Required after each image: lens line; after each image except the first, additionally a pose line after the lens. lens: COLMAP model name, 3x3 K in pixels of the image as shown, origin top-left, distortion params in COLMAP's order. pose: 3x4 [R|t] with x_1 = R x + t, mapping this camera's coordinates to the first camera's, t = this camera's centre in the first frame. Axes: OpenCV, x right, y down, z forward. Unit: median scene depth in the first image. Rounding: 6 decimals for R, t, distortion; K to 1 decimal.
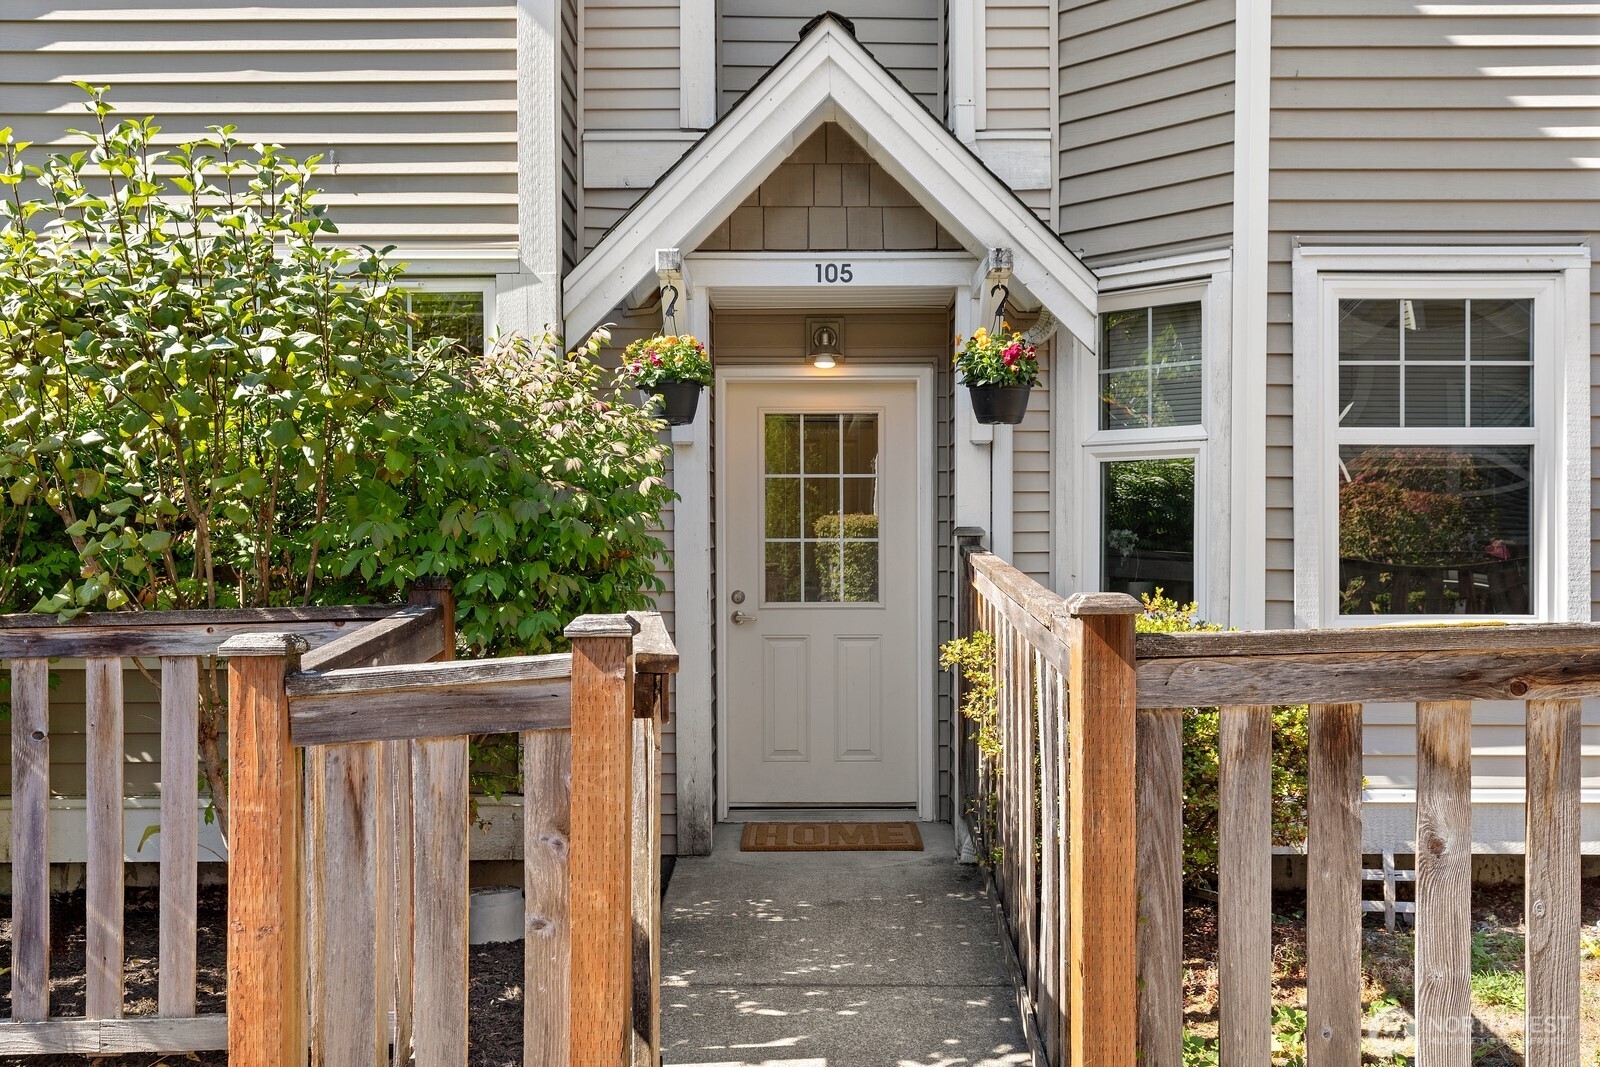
lens RADIAL K [[1430.2, 0, 801.5], [0, 1430.2, 533.3], [0, 0, 1]] dist [0.005047, -0.001748]
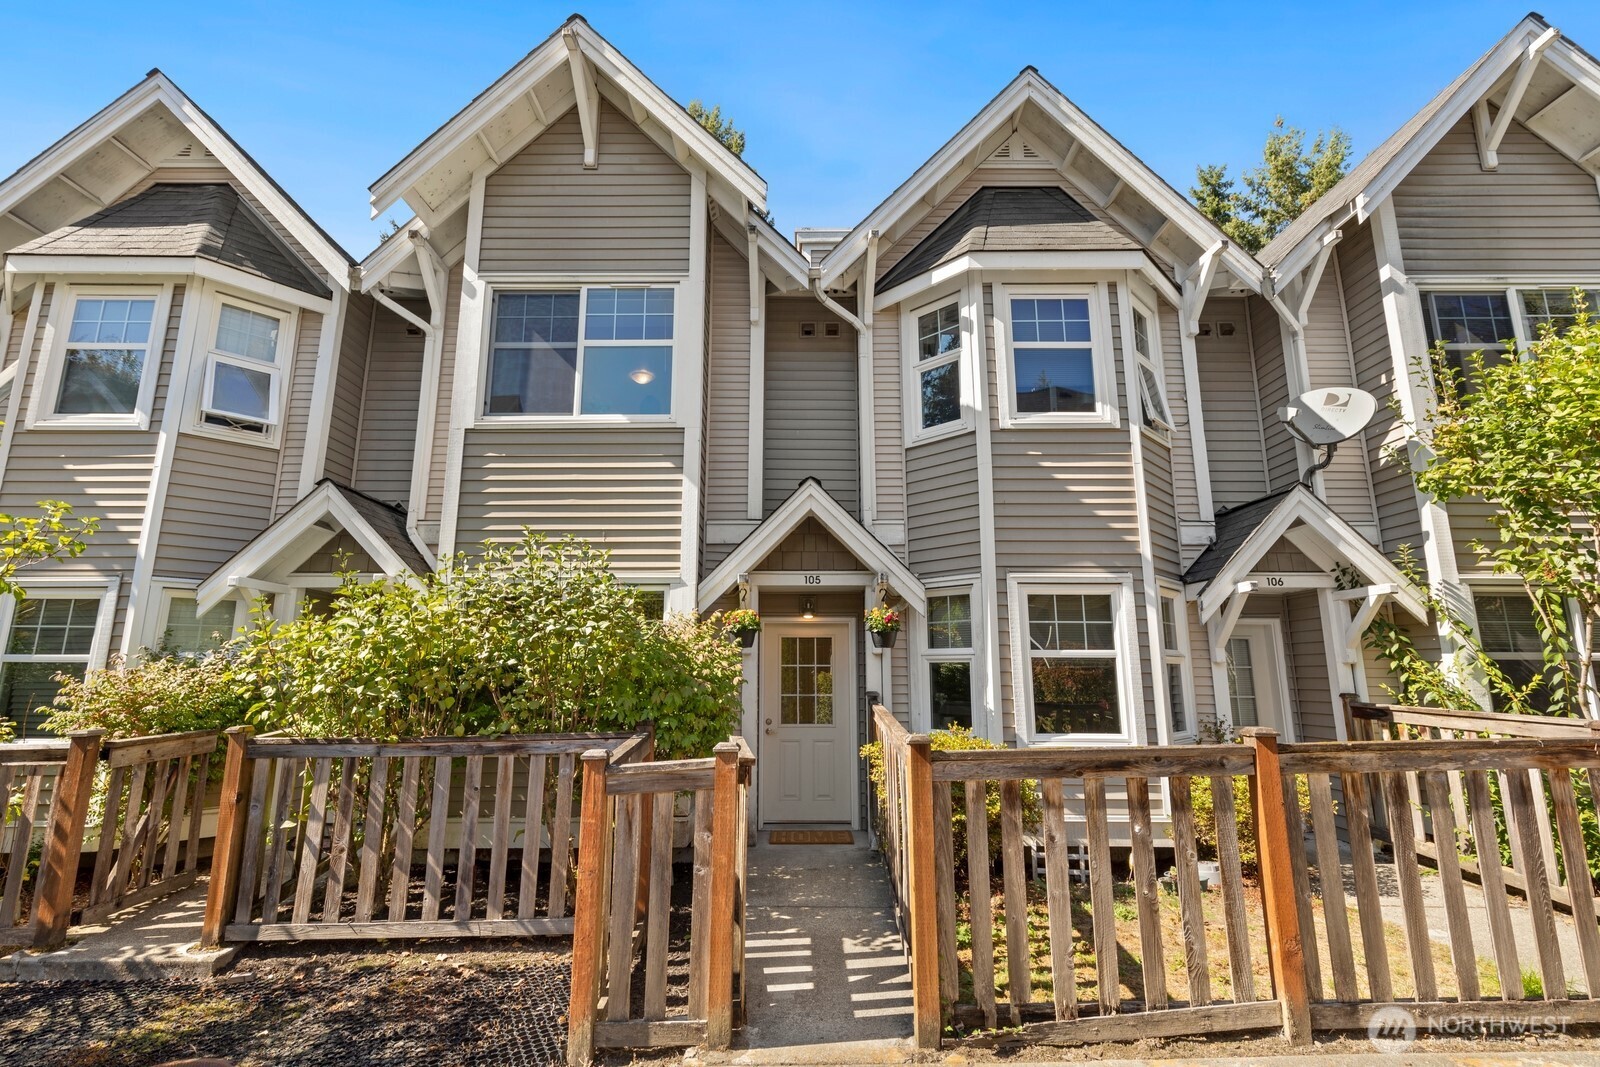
lens RADIAL K [[717.7, 0, 796.5], [0, 717.7, 536.0], [0, 0, 1]] dist [0.006361, -0.001211]
pose [[0.999977, 0.004813, 0.004679, -0.010921], [-0.003827, 0.981472, -0.191565, -0.033032], [-0.005514, 0.191543, 0.981469, -0.188966]]
